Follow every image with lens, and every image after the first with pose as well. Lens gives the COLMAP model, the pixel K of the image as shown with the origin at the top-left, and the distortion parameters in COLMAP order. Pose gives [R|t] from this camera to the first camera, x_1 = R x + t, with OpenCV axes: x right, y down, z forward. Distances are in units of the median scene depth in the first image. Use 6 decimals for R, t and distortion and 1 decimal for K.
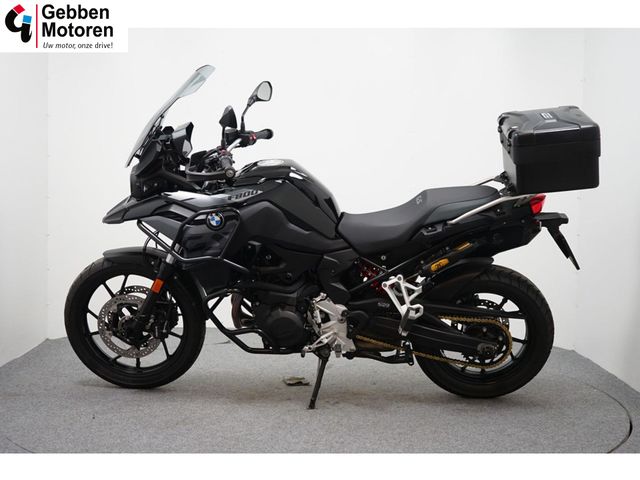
lens RADIAL K [[935.8, 0, 320.0], [0, 935.8, 240.0], [0, 0, 1]] dist [0.237449, 0.018365]
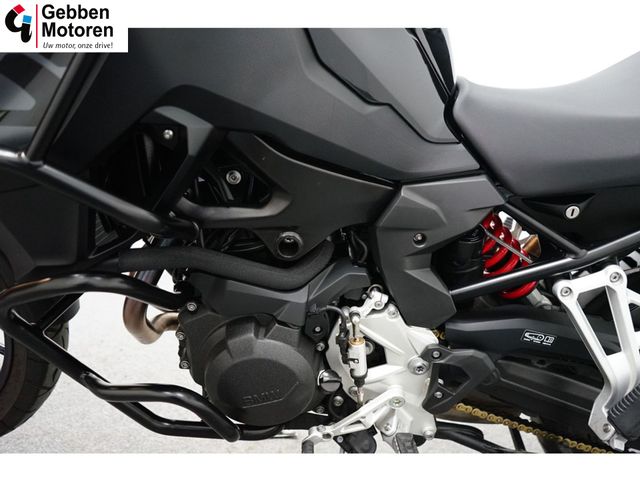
lens RADIAL K [[527.6, 0, 320.0], [0, 527.6, 240.0], [0, 0, 1]] dist [-0.008575, -0.003876]
pose [[0.989782, 0.083958, 0.115247, -0.044219], [-0.097337, 0.988486, 0.115846, 0.015595], [-0.104194, -0.125880, 0.986559, 0.811084]]
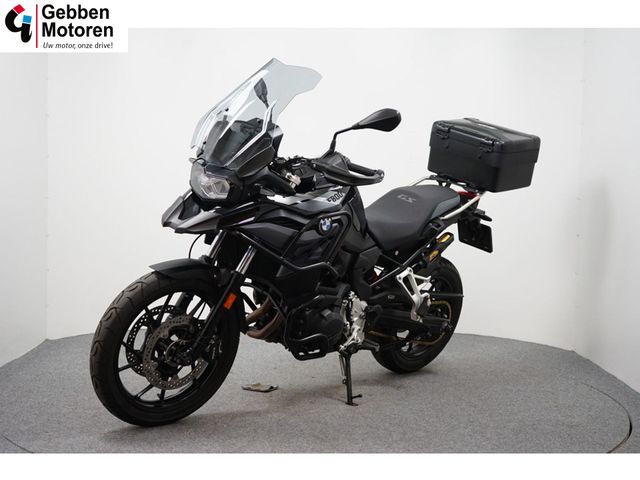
lens RADIAL K [[935.8, 0, 320.0], [0, 935.8, 240.0], [0, 0, 1]] dist [0.237449, 0.018365]
pose [[0.652483, -0.055122, 0.755796, -0.799544], [0.043895, 0.998426, 0.034922, -0.037478], [-0.756531, 0.010389, 0.653876, 0.355441]]
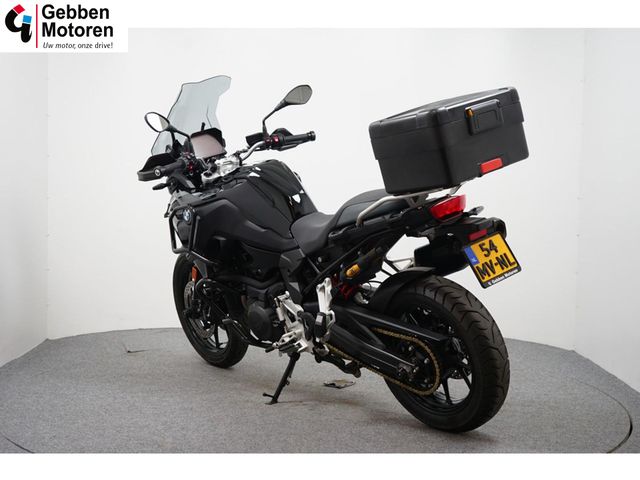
lens RADIAL K [[935.8, 0, 320.0], [0, 935.8, 240.0], [0, 0, 1]] dist [0.237449, 0.018365]
pose [[0.697590, 0.042368, -0.715243, 0.752442], [-0.050161, 0.998689, 0.010235, -0.011165], [0.714739, 0.028737, 0.698801, 0.318836]]
